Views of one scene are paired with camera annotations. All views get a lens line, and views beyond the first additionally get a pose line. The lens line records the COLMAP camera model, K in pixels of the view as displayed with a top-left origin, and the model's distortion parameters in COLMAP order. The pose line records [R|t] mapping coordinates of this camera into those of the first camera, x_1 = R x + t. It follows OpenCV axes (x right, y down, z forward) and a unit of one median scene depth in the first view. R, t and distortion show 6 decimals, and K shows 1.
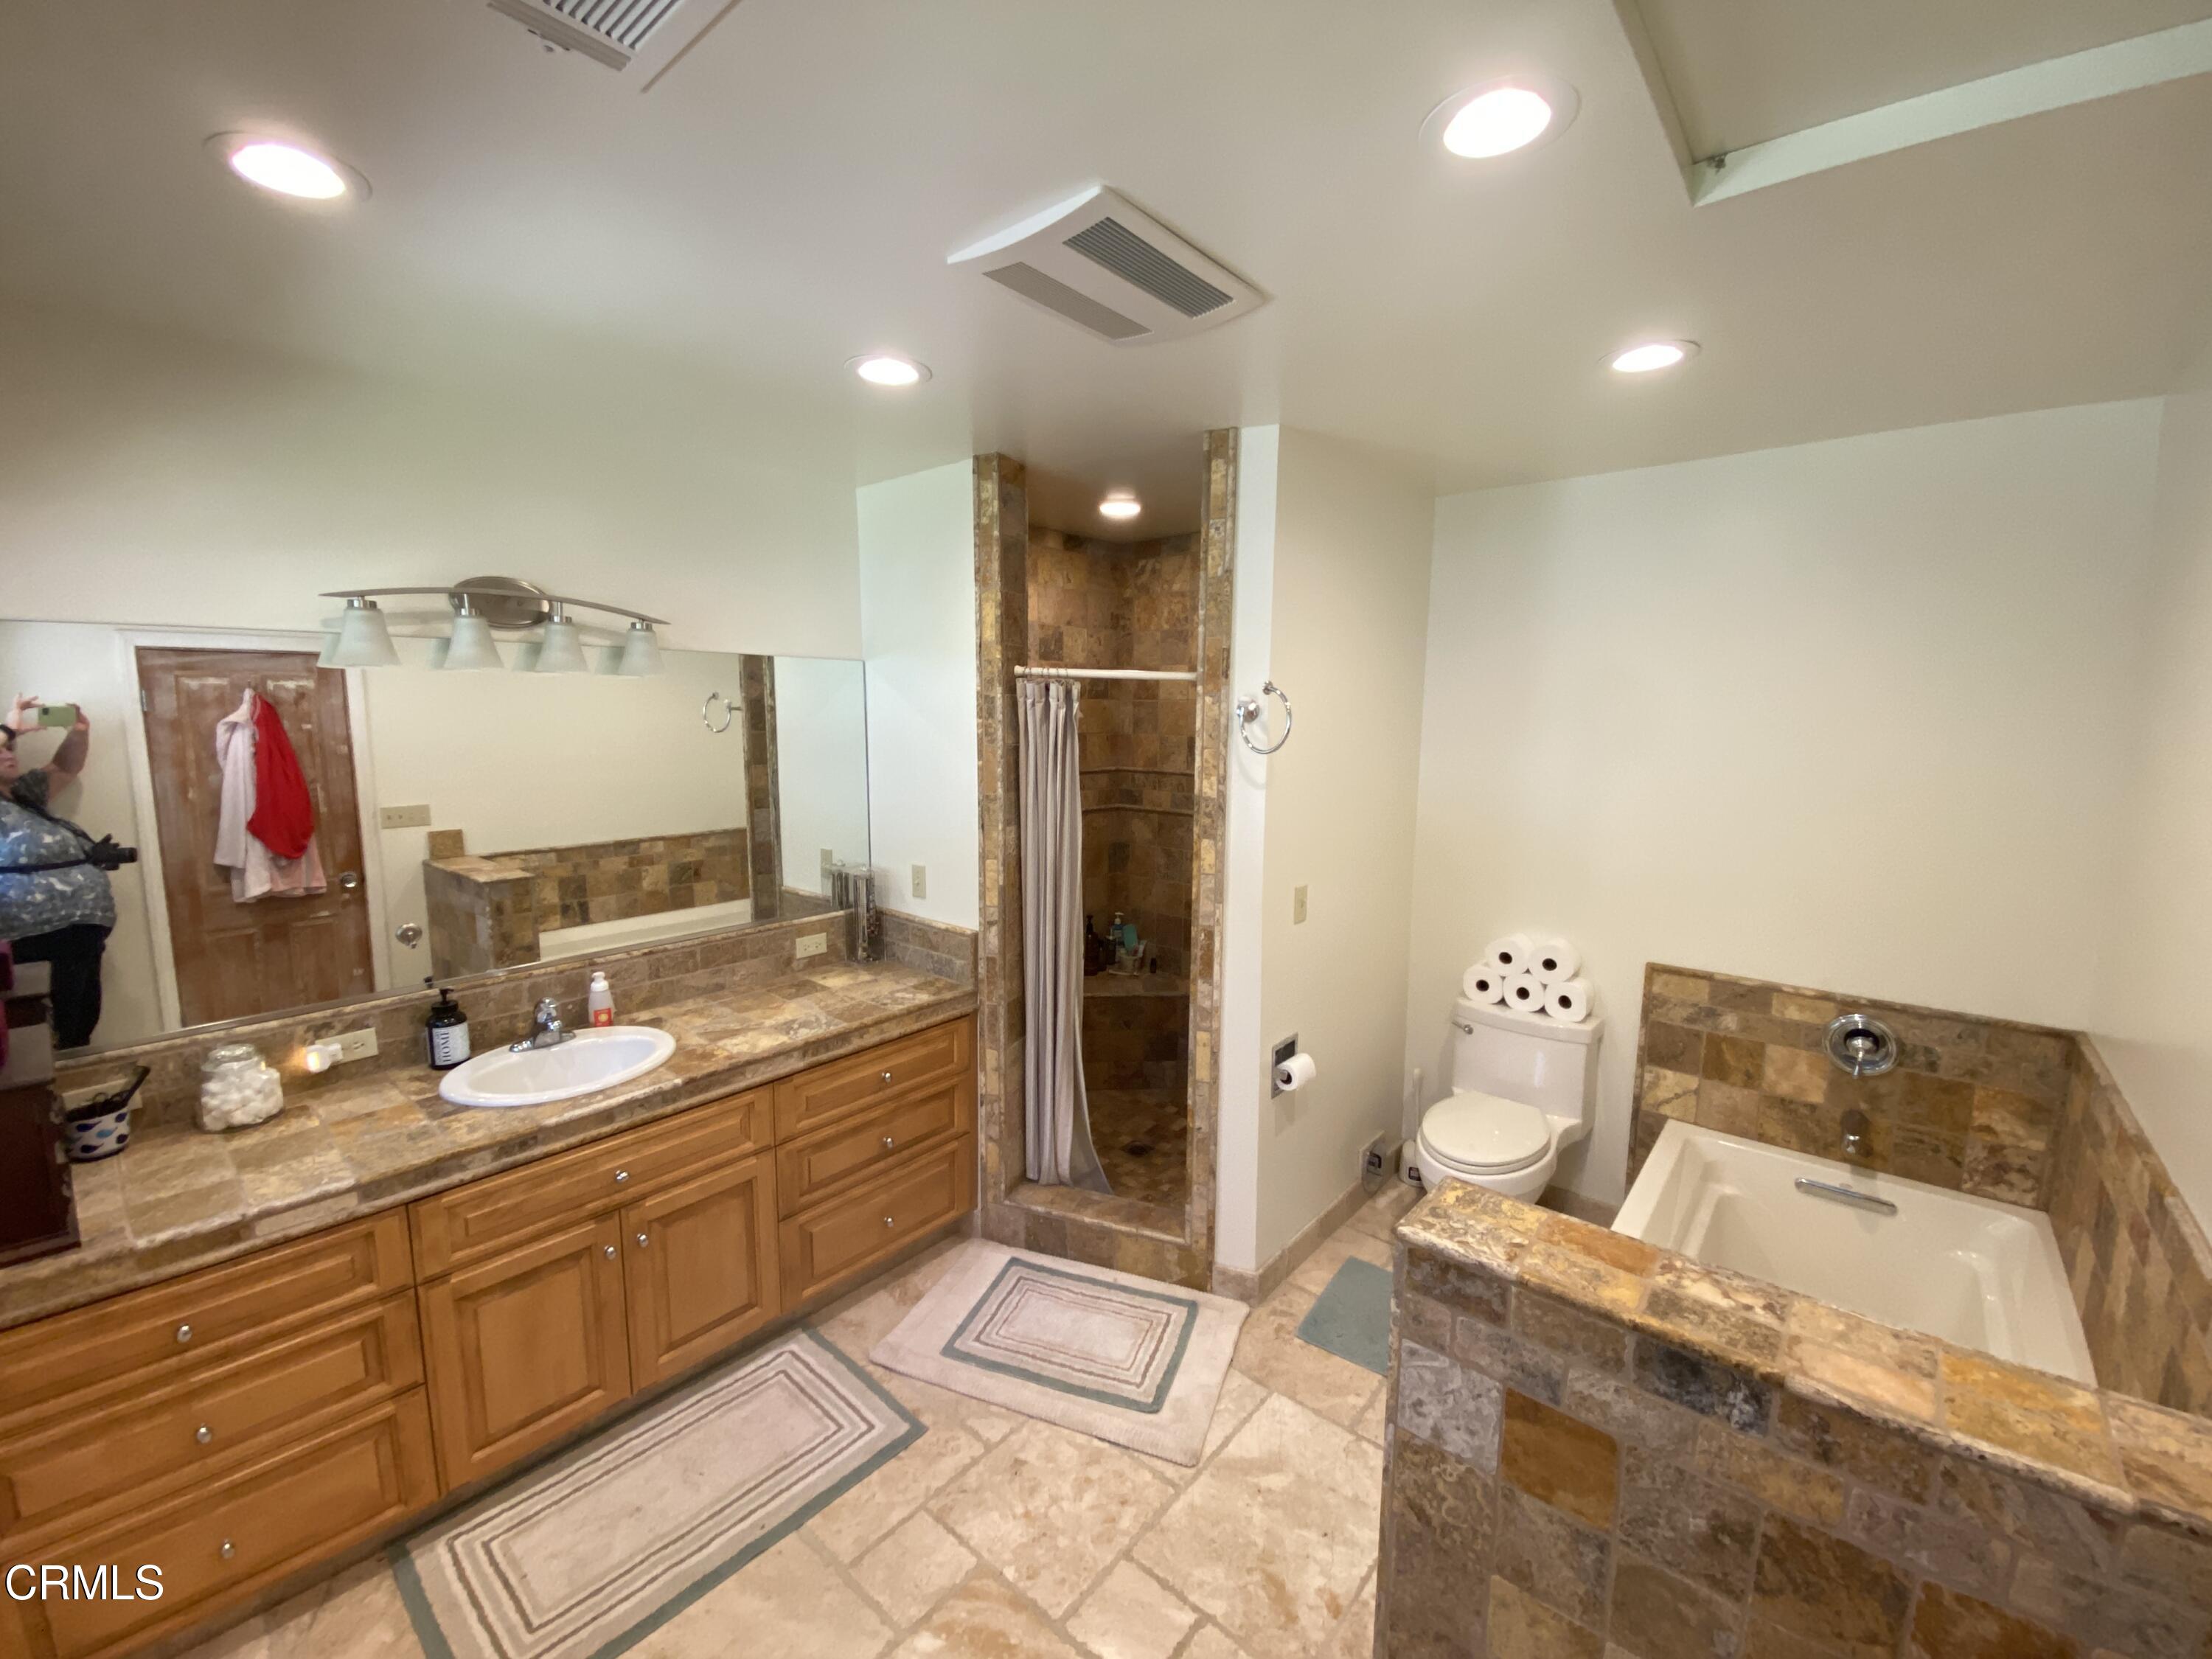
lens RADIAL K [[889.1, 0, 1091.4], [0, 889.1, 814.1], [0, 0, 1]] dist [-0.013474, -0.001982]
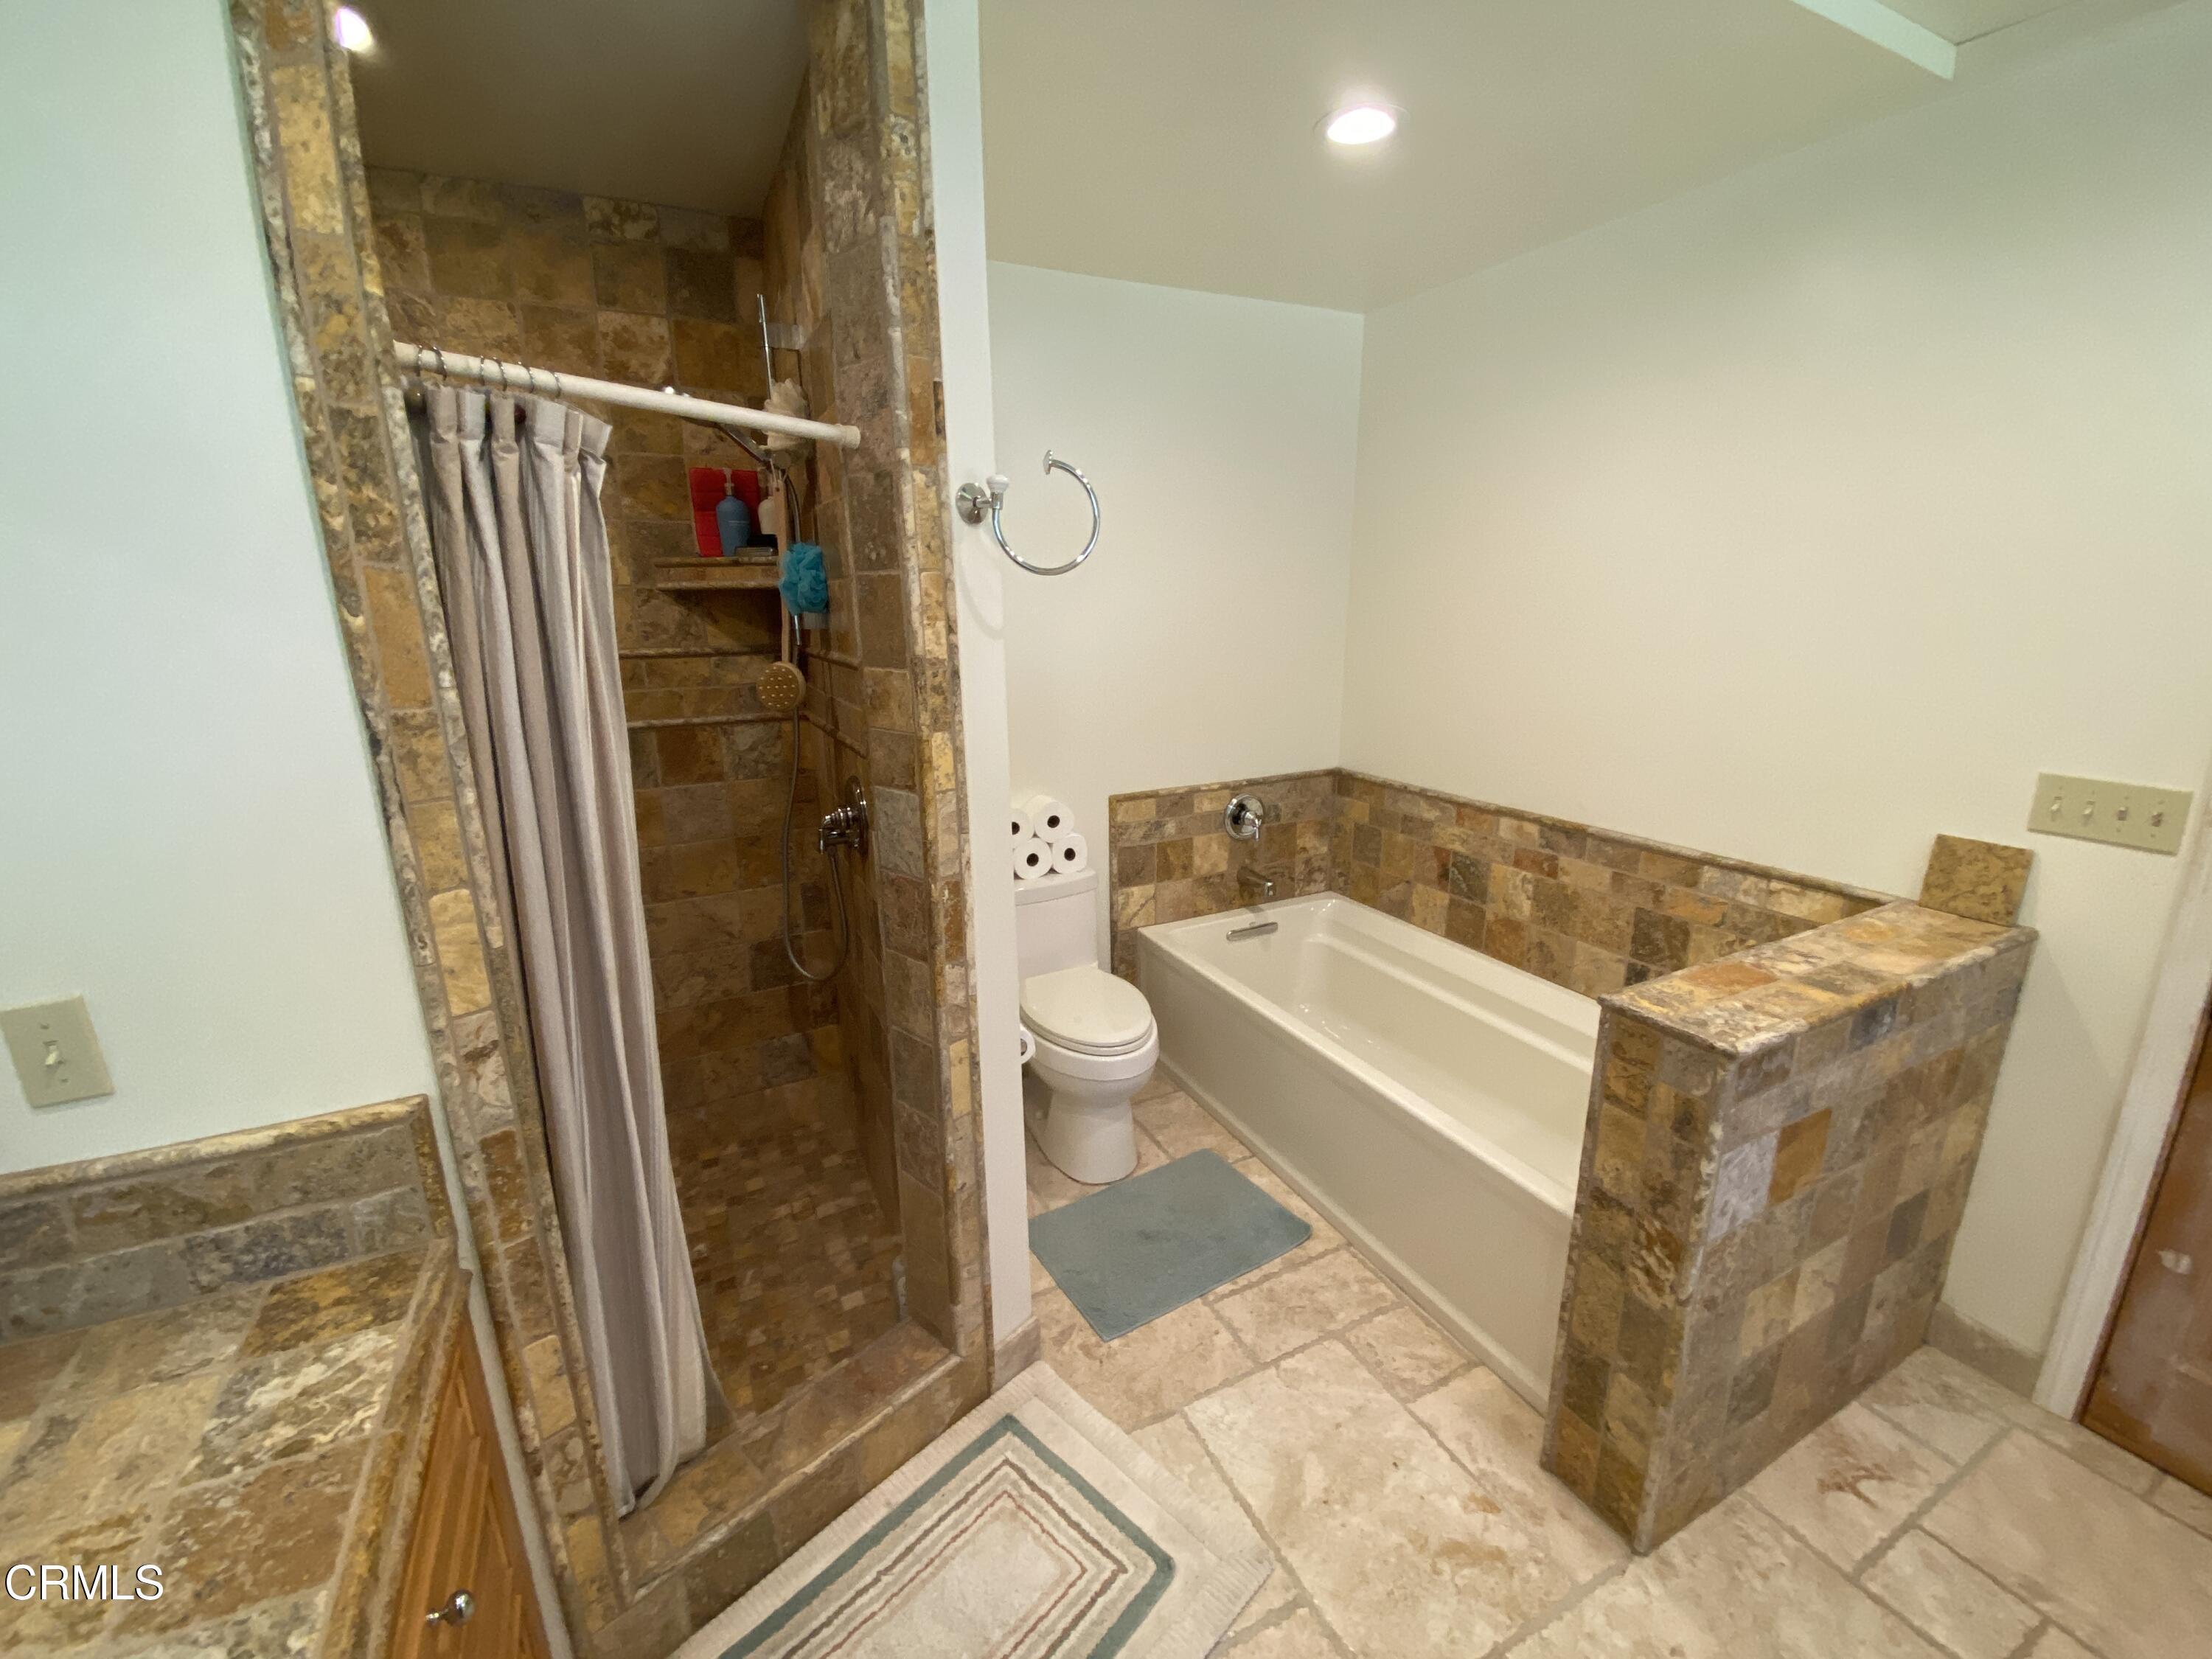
lens RADIAL K [[889.1, 0, 1096.8], [0, 889.1, 824.1], [0, 0, 1]] dist [-0.013474, -0.001982]
pose [[0.381115, -0.239339, 0.893011, -0.350533], [0.125982, 0.970345, 0.206300, -0.019022], [-0.915904, 0.033879, 0.399966, 0.647958]]
